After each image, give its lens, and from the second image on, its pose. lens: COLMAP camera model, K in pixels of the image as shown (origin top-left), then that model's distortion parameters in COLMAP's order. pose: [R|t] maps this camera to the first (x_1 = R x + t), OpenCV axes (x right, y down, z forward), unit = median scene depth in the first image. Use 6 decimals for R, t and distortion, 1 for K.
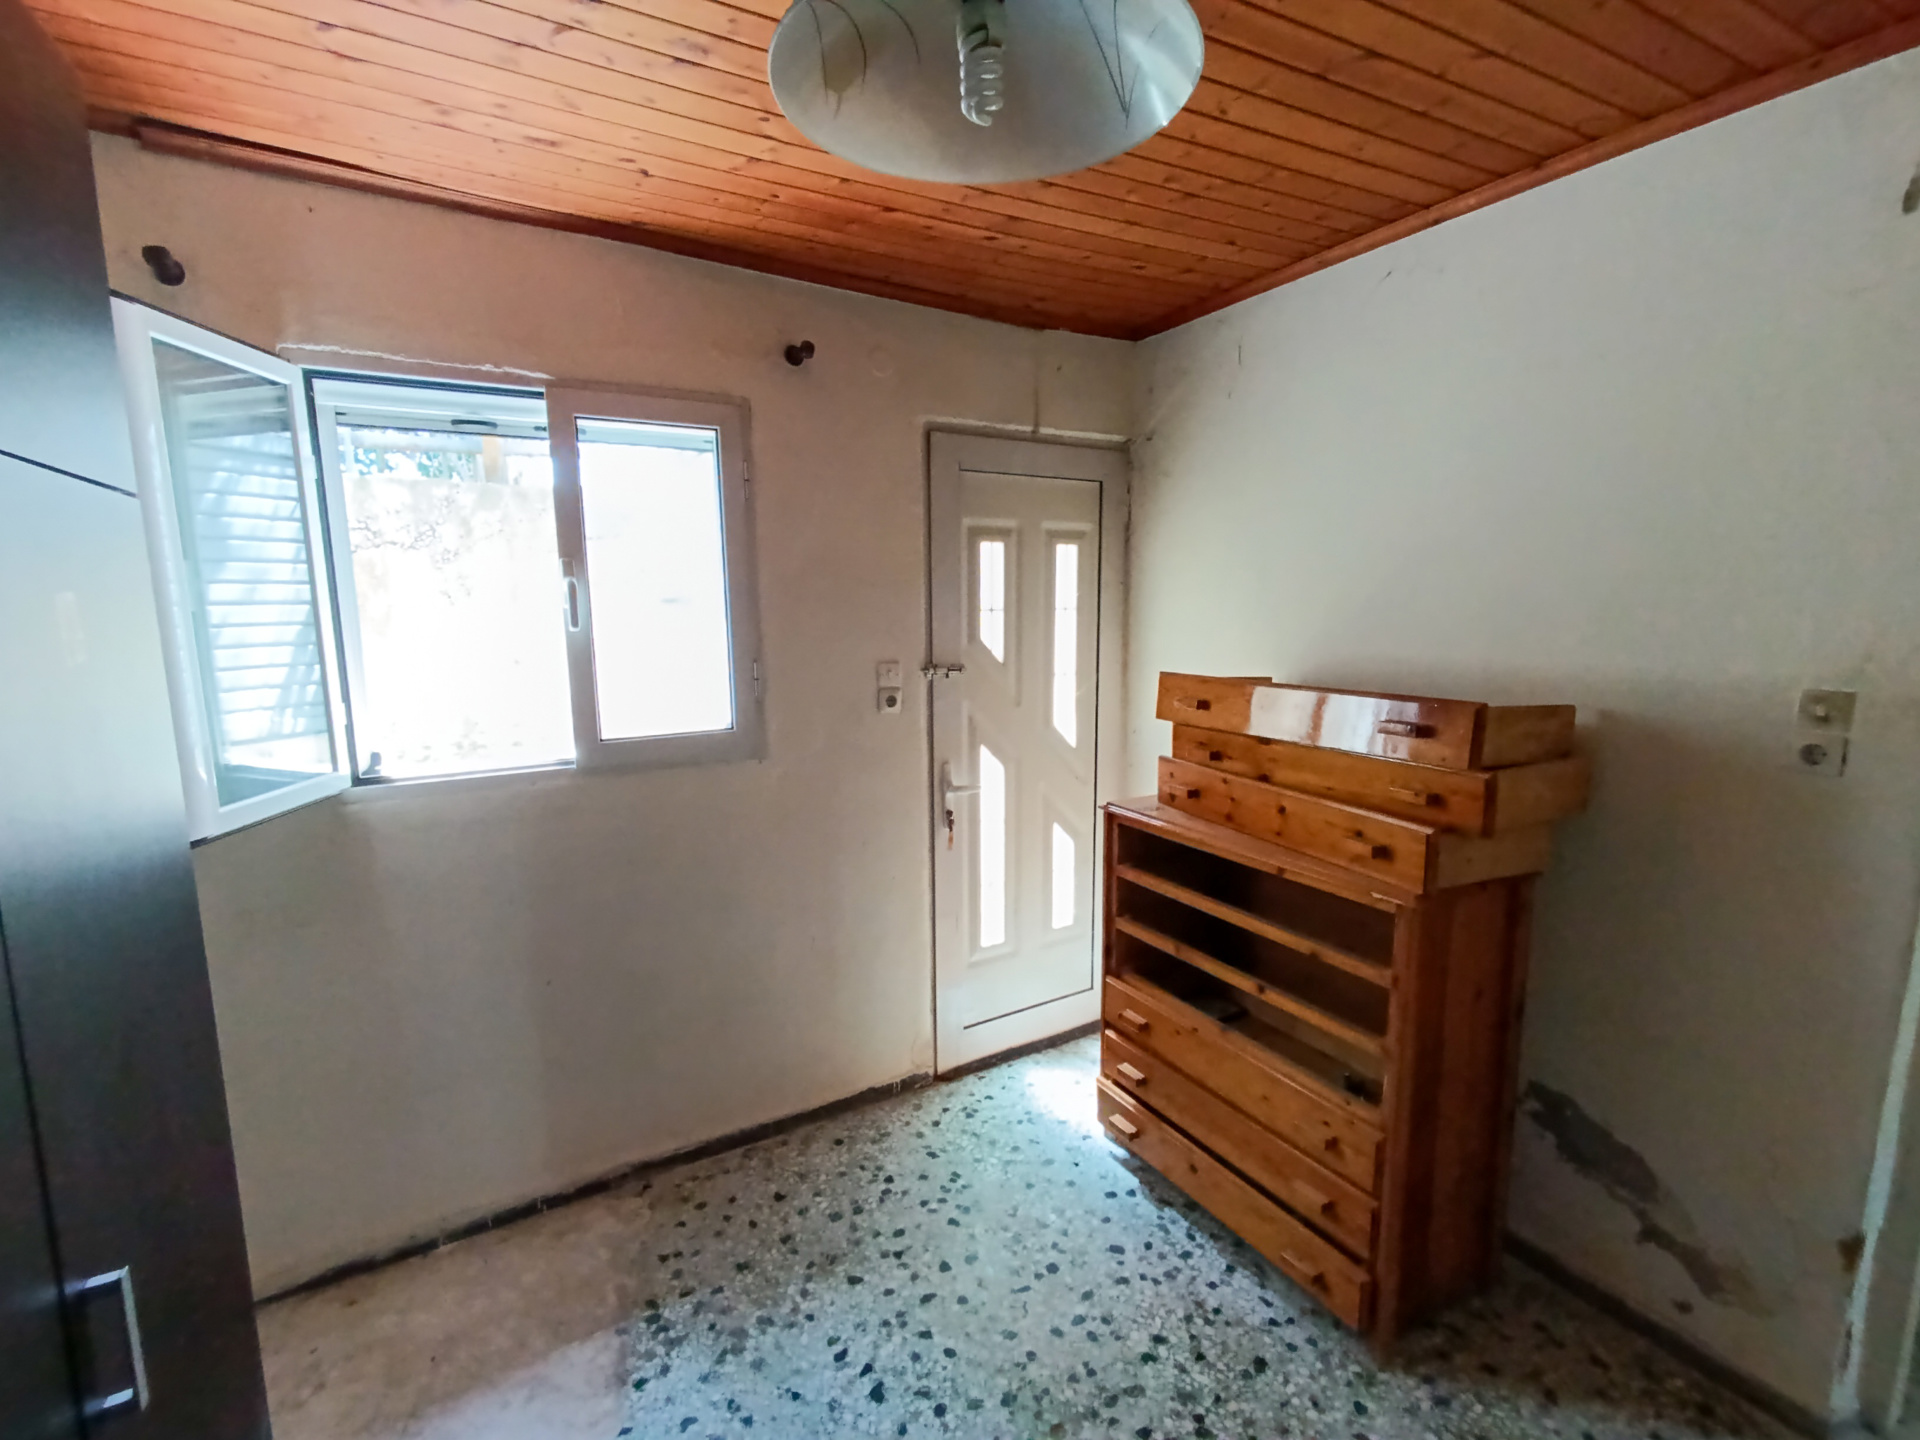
lens RADIAL K [[896.1, 0, 964.6], [0, 896.1, 729.5], [0, 0, 1]] dist [0.012473, 0.000078]
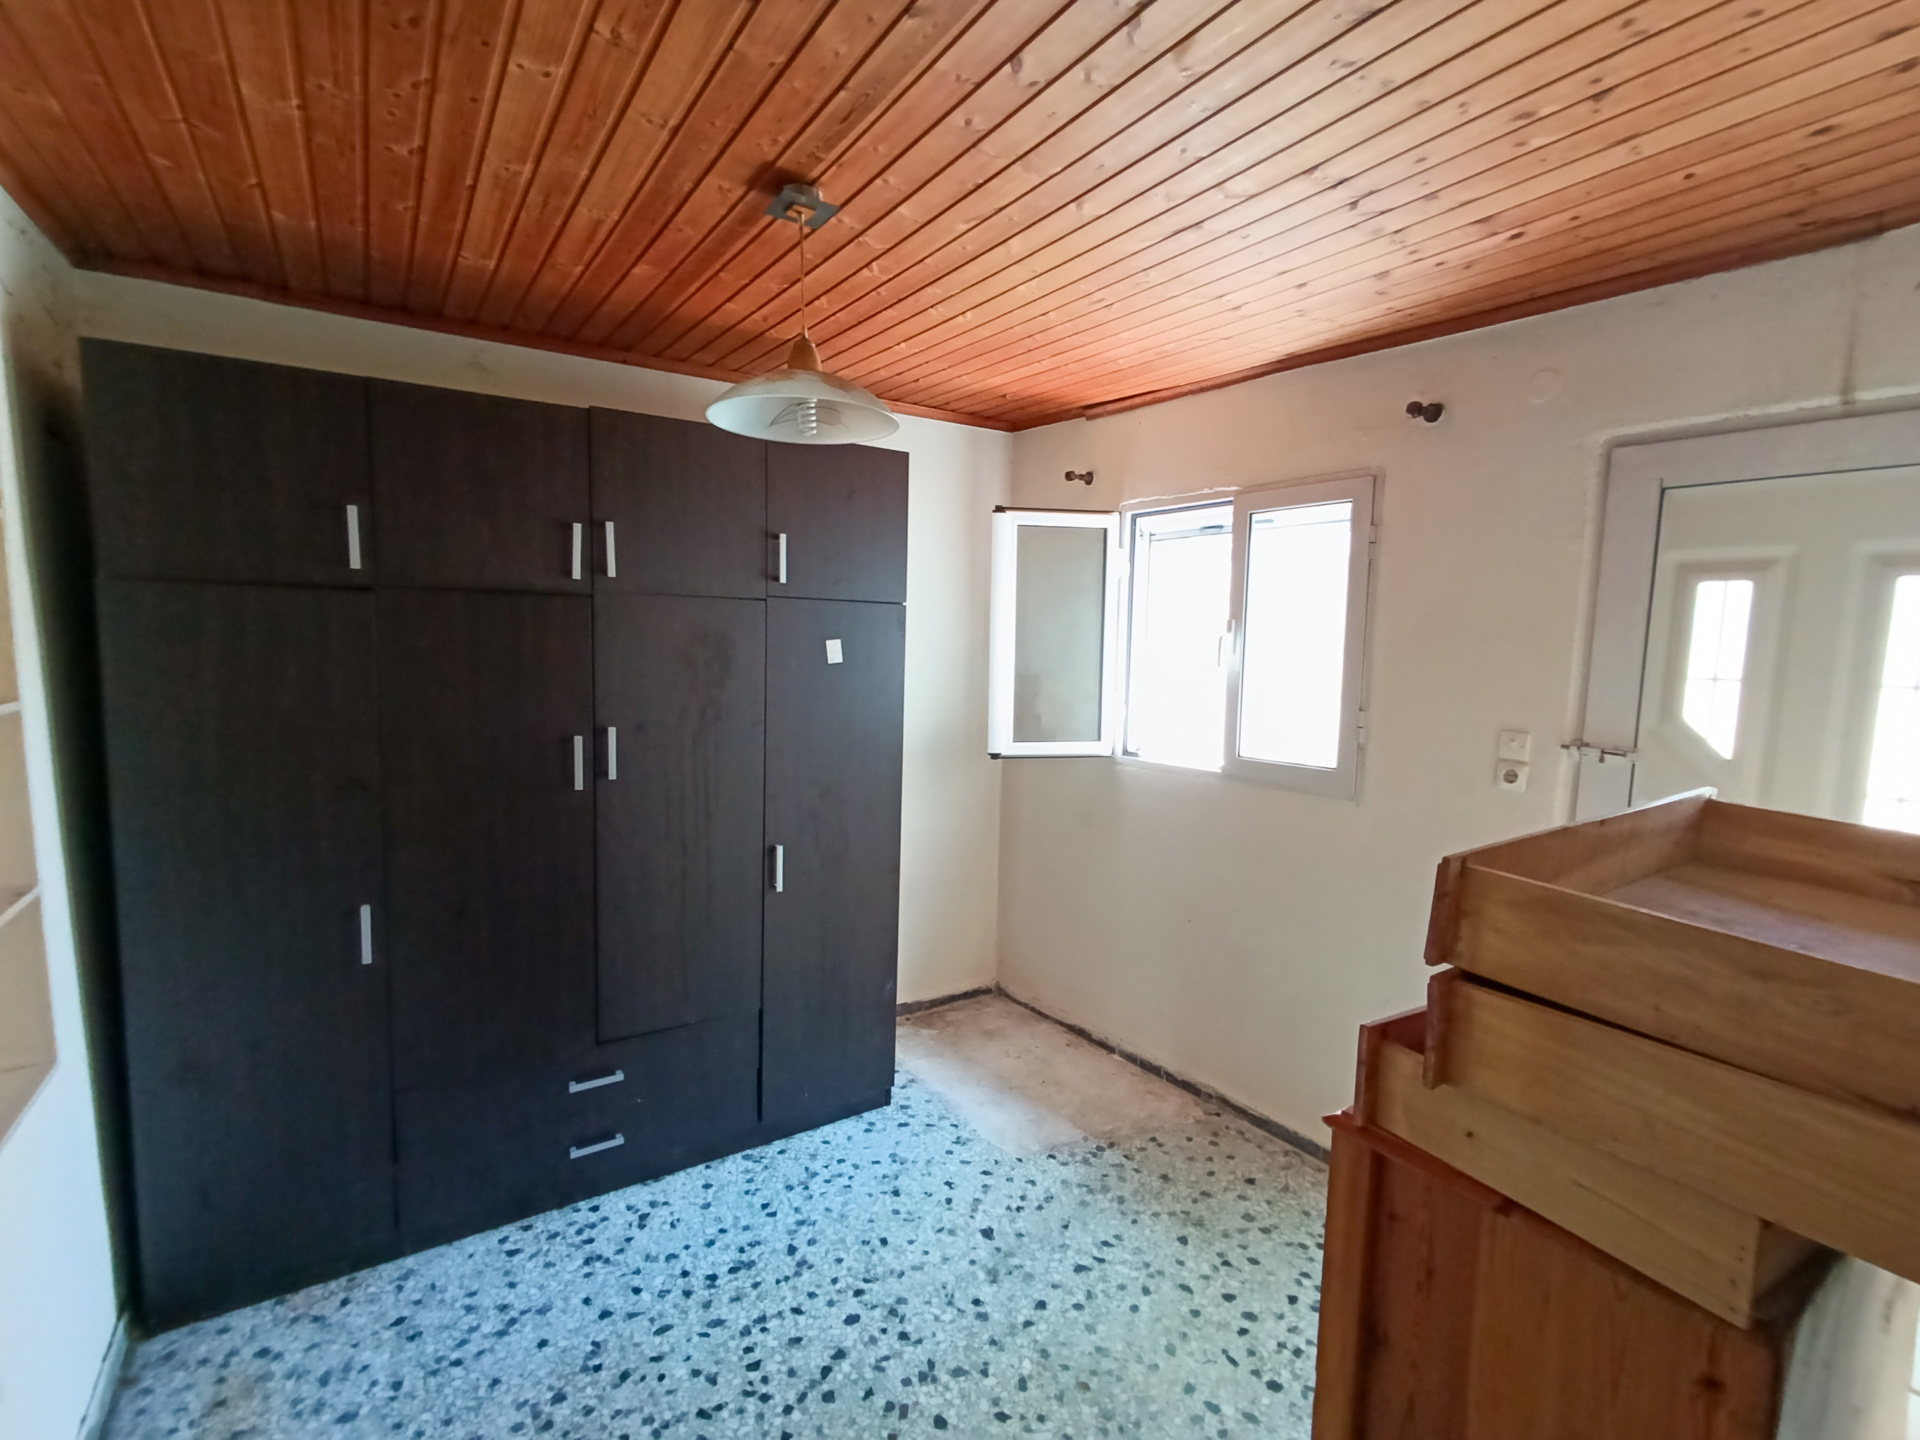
lens RADIAL K [[896.1, 0, 966.8], [0, 896.1, 725.0], [0, 0, 1]] dist [0.012473, 0.000078]
pose [[0.107087, 0.108523, -0.988309, 0.879006], [-0.162688, 0.982540, 0.090261, -0.090093], [0.980849, 0.151120, 0.122873, 0.470486]]
